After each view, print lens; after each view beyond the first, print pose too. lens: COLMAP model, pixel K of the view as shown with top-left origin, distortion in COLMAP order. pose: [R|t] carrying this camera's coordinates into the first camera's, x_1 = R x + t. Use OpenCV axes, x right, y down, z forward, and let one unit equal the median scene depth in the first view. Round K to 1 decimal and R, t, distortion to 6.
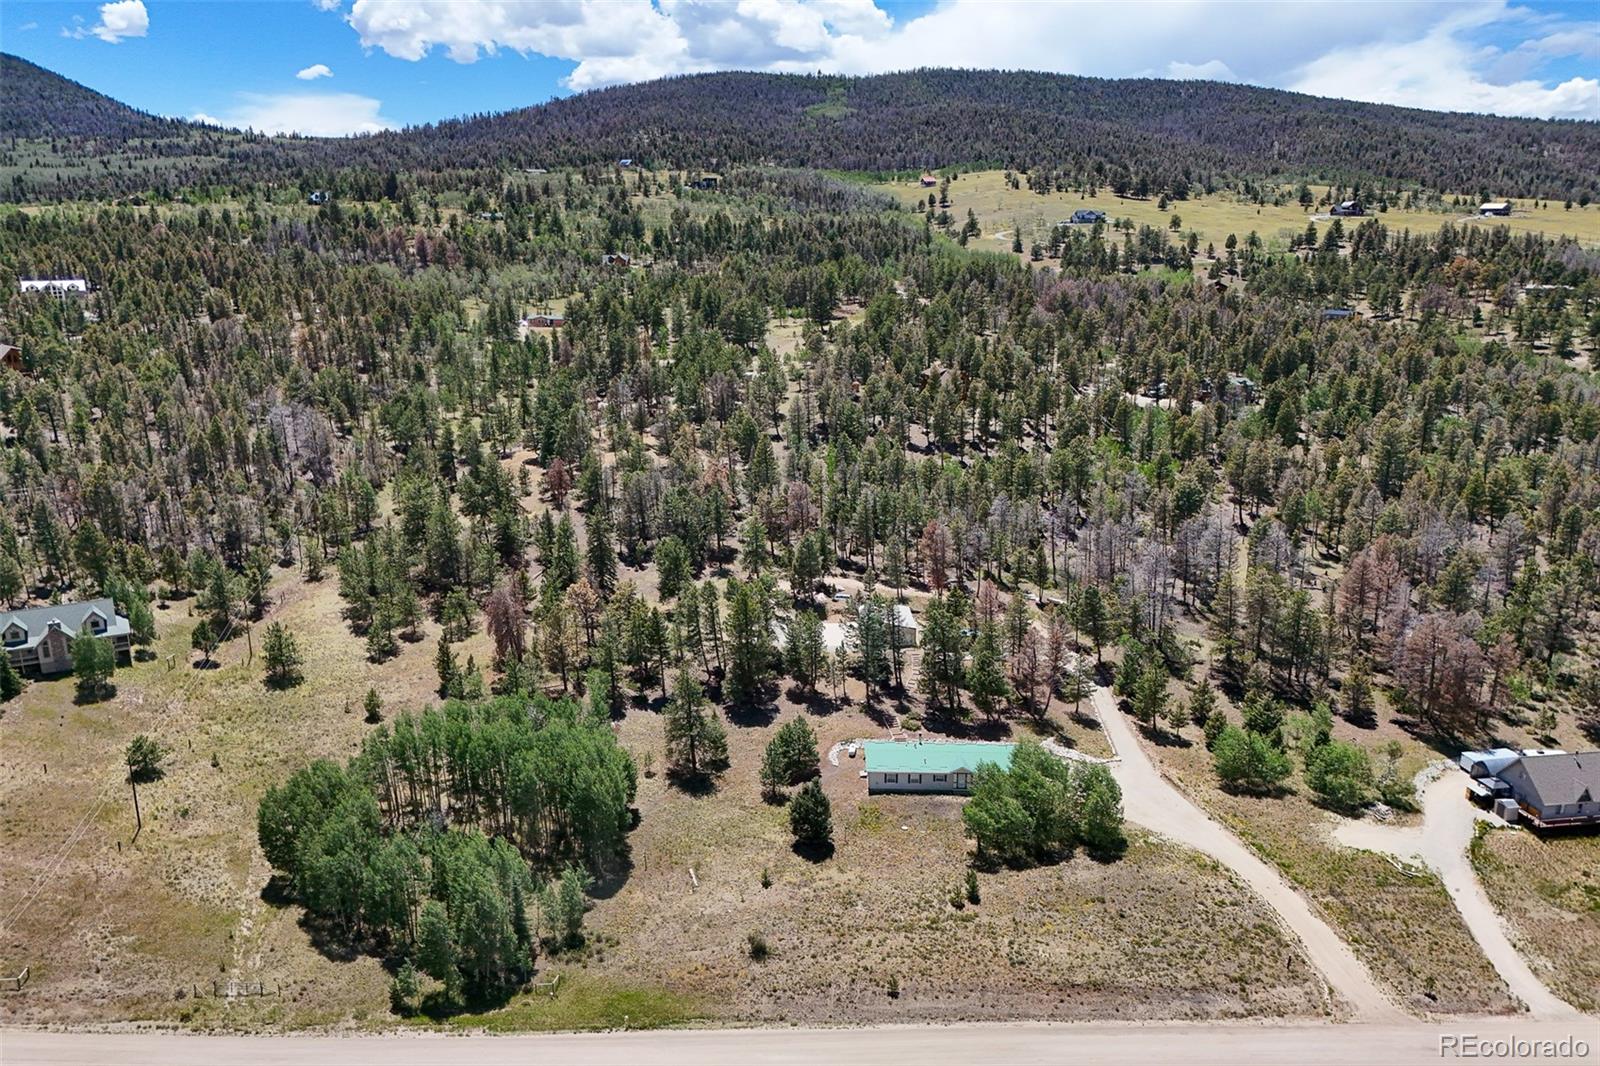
lens RADIAL K [[1229.3, 0, 774.6], [0, 1229.3, 532.1], [0, 0, 1]] dist [0.068286, -0.063471]
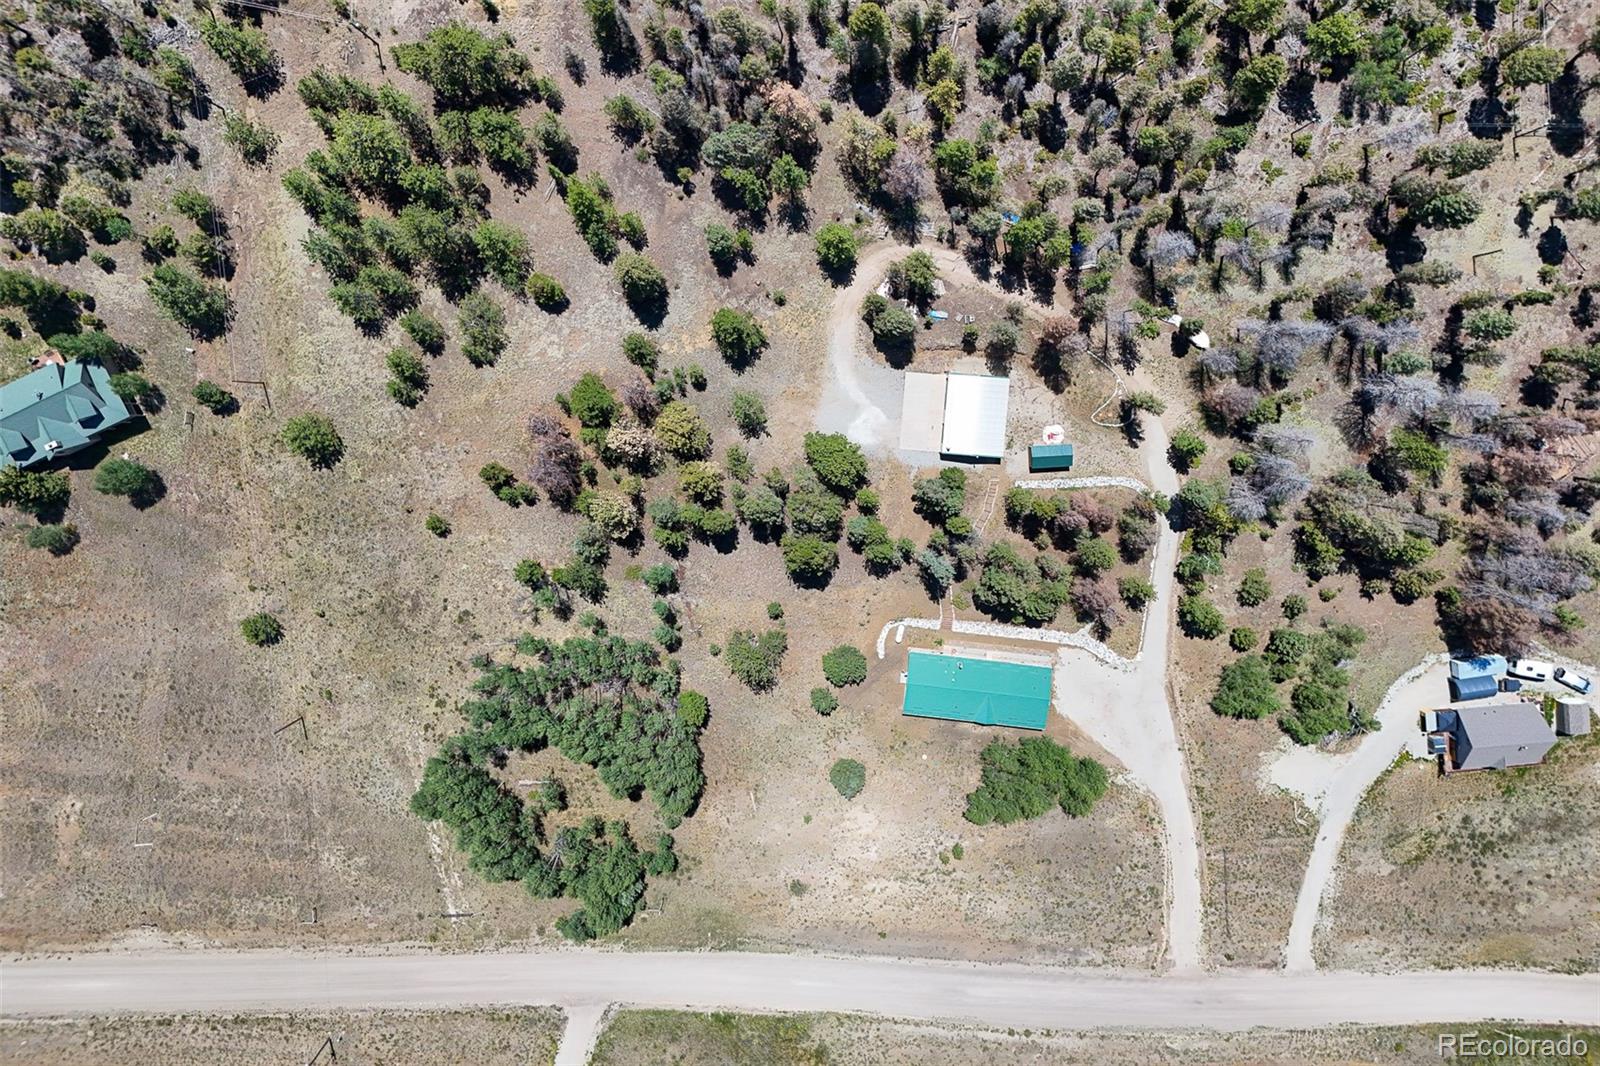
lens RADIAL K [[1172.1, 0, 800.0], [0, 1172.1, 533.0], [0, 0, 1]] dist [0.068976, -0.064057]
pose [[0.997123, 0.073085, 0.020107, -0.066005], [-0.034138, 0.196135, 0.979982, -1.068550], [0.067678, -0.977849, 0.198066, 1.097947]]
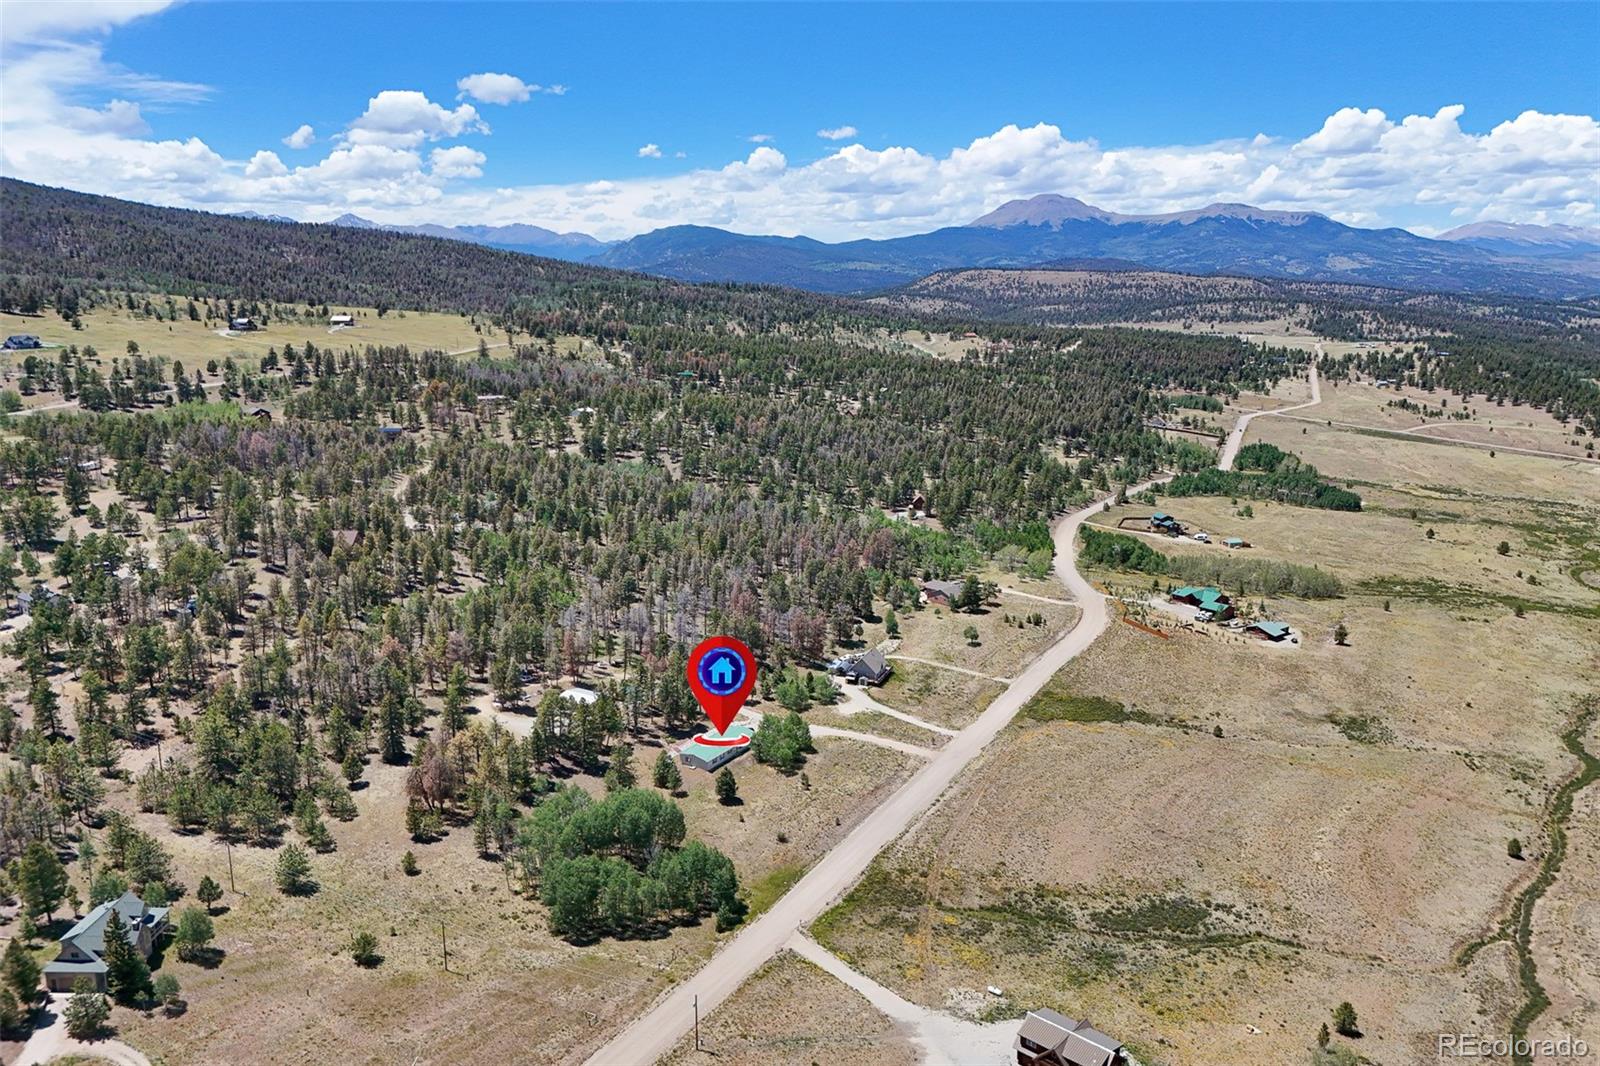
lens RADIAL K [[1164.0, 0, 800.0], [0, 1164.0, 533.0], [0, 0, 1]] dist [0.069576, -0.073659]
pose [[0.512061, -0.187267, 0.838287, -1.499850], [0.210254, 0.973582, 0.089059, -0.322122], [-0.832818, 0.130649, 0.537907, -0.145149]]
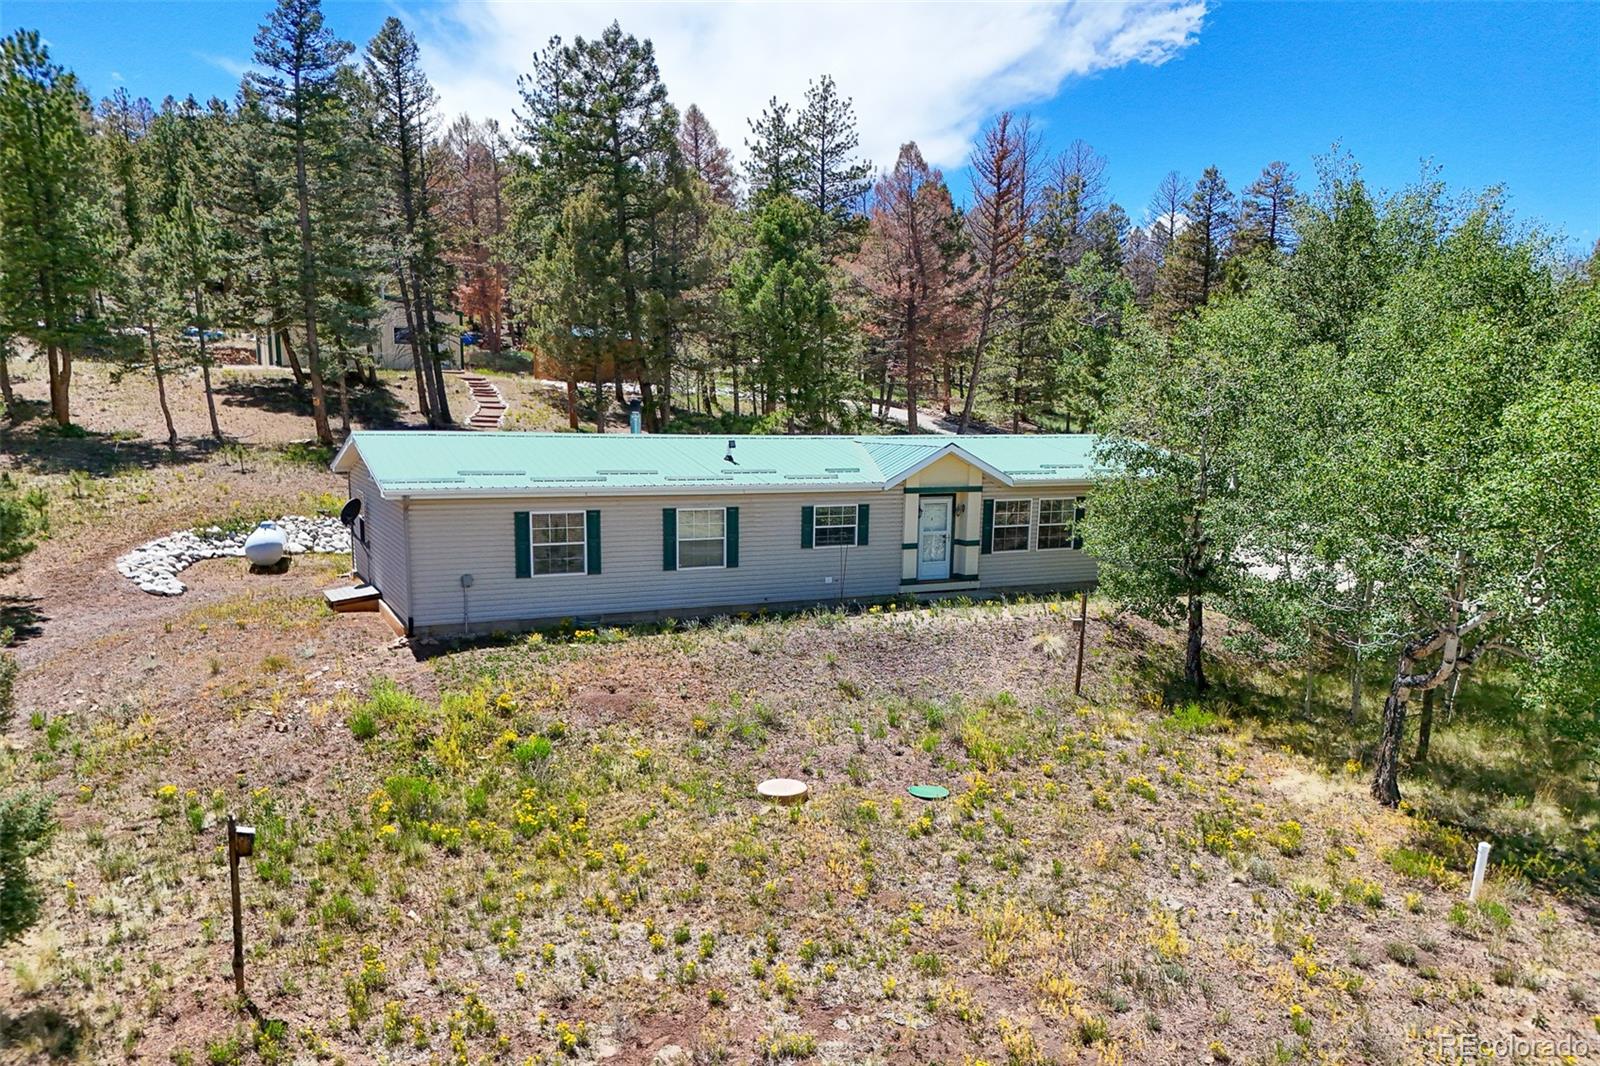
lens RADIAL K [[1172.1, 0, 800.0], [0, 1172.1, 533.0], [0, 0, 1]] dist [0.068976, -0.064057]
pose [[0.873671, -0.036506, 0.485146, 0.059839], [0.102727, 0.988541, -0.110610, 0.254668], [-0.475549, 0.146474, 0.867409, 1.008246]]
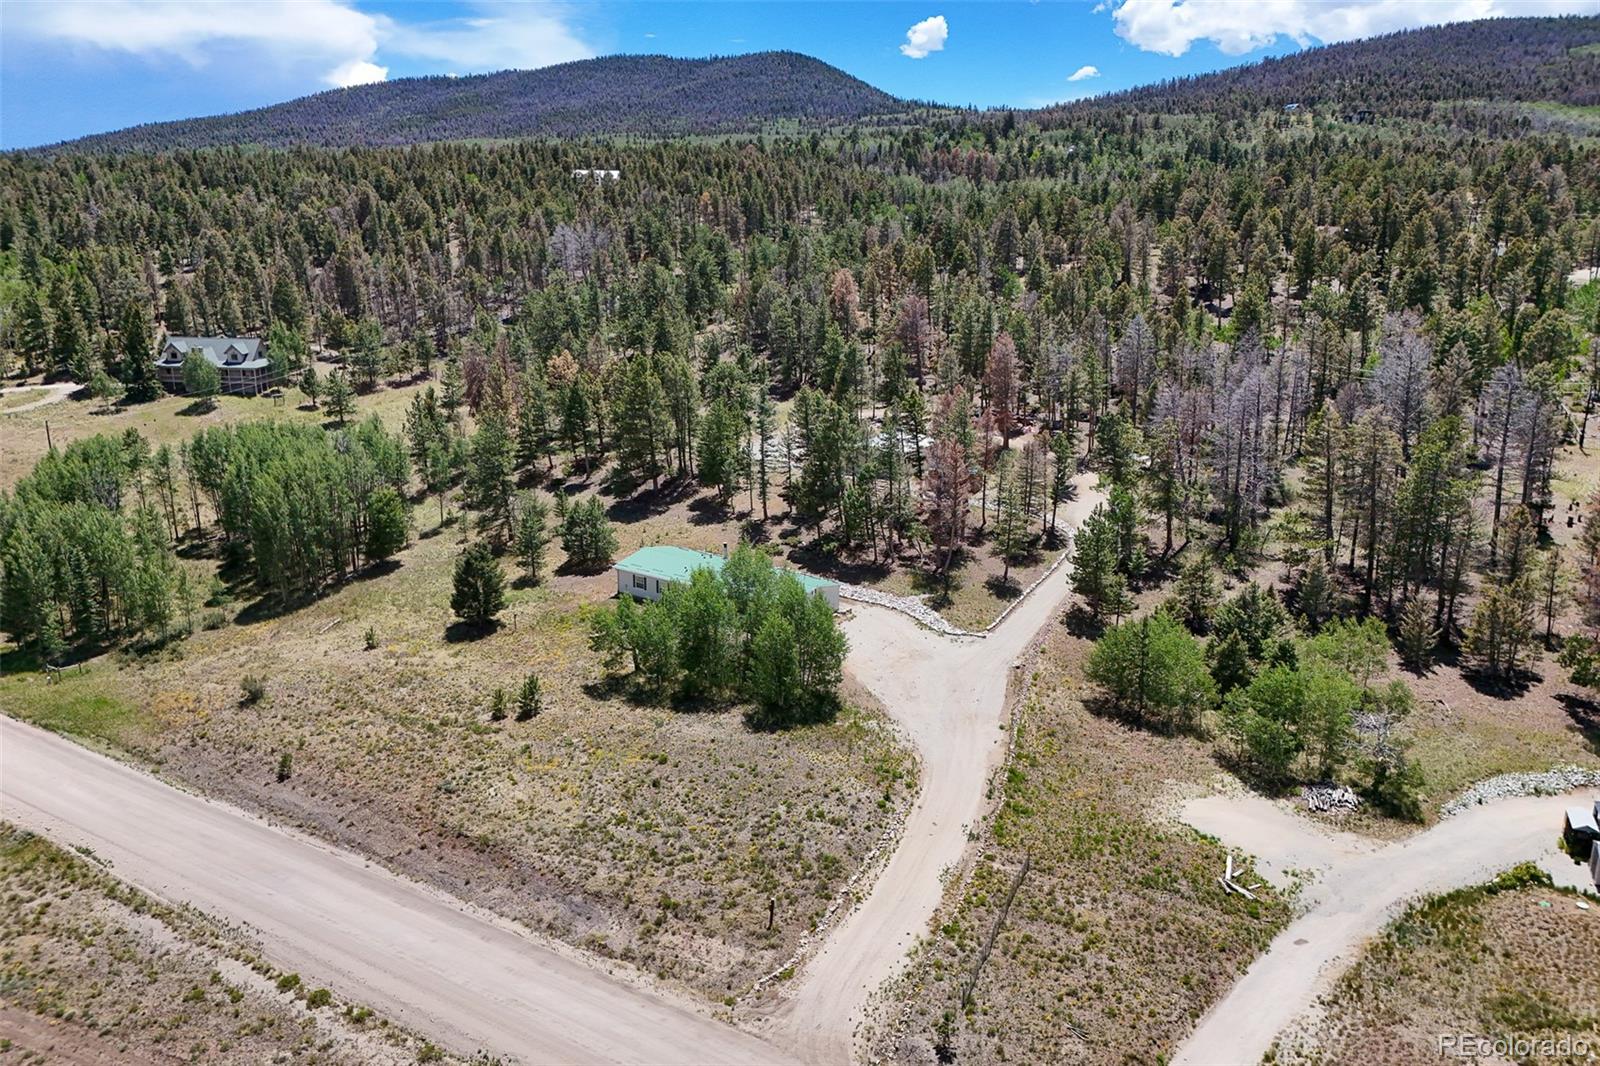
lens RADIAL K [[1172.1, 0, 800.0], [0, 1172.1, 533.0], [0, 0, 1]] dist [0.068976, -0.064057]
pose [[0.838098, 0.153012, -0.523620, 0.641391], [-0.145893, 0.987763, 0.055129, 0.136390], [0.525648, 0.030190, 0.850166, 0.518083]]
